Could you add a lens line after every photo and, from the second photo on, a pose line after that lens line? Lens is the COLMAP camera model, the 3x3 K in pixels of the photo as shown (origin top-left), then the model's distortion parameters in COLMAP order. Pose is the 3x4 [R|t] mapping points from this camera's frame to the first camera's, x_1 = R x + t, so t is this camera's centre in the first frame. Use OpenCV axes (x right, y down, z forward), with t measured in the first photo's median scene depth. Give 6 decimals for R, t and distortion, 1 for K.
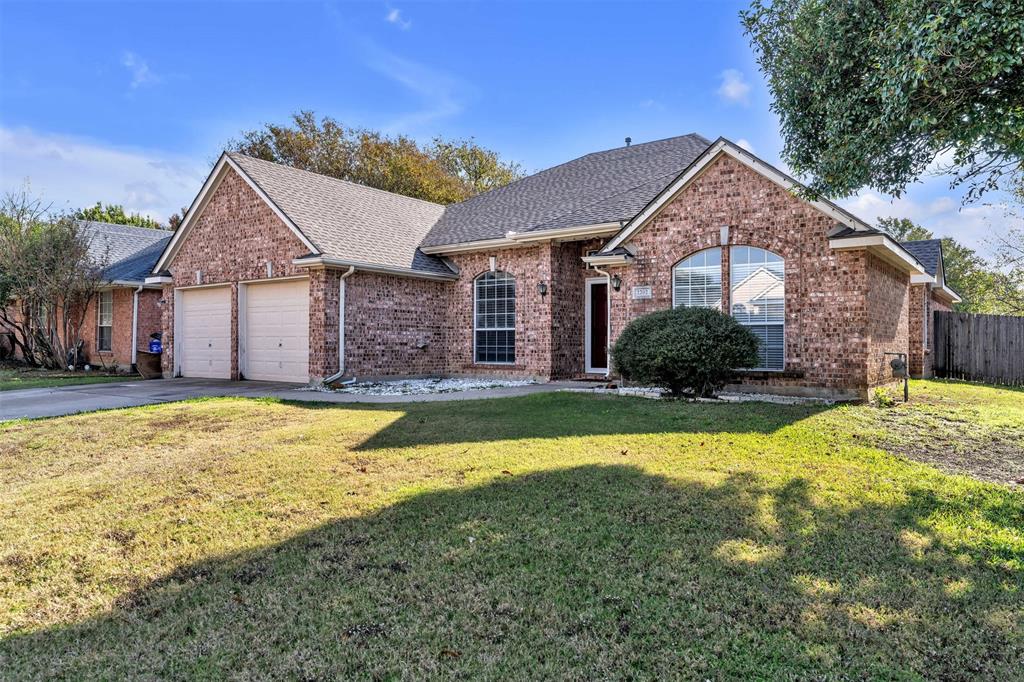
lens RADIAL K [[673.8, 0, 512.0], [0, 673.8, 341.0], [0, 0, 1]] dist [-0.000366, -0.000099]
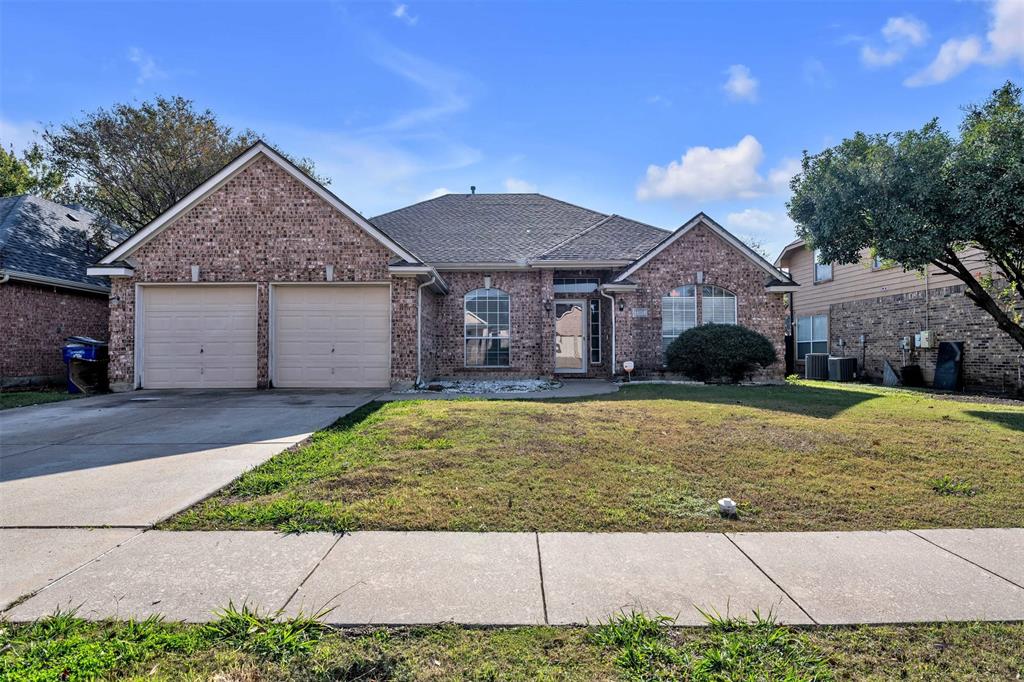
lens RADIAL K [[571.8, 0, 512.0], [0, 571.8, 341.0], [0, 0, 1]] dist [0.000384, 0.000001]
pose [[0.809235, 0.012481, 0.587352, -0.633384], [0.000401, 0.999762, -0.021797, 0.010959], [-0.587485, 0.017875, 0.809038, 0.175557]]
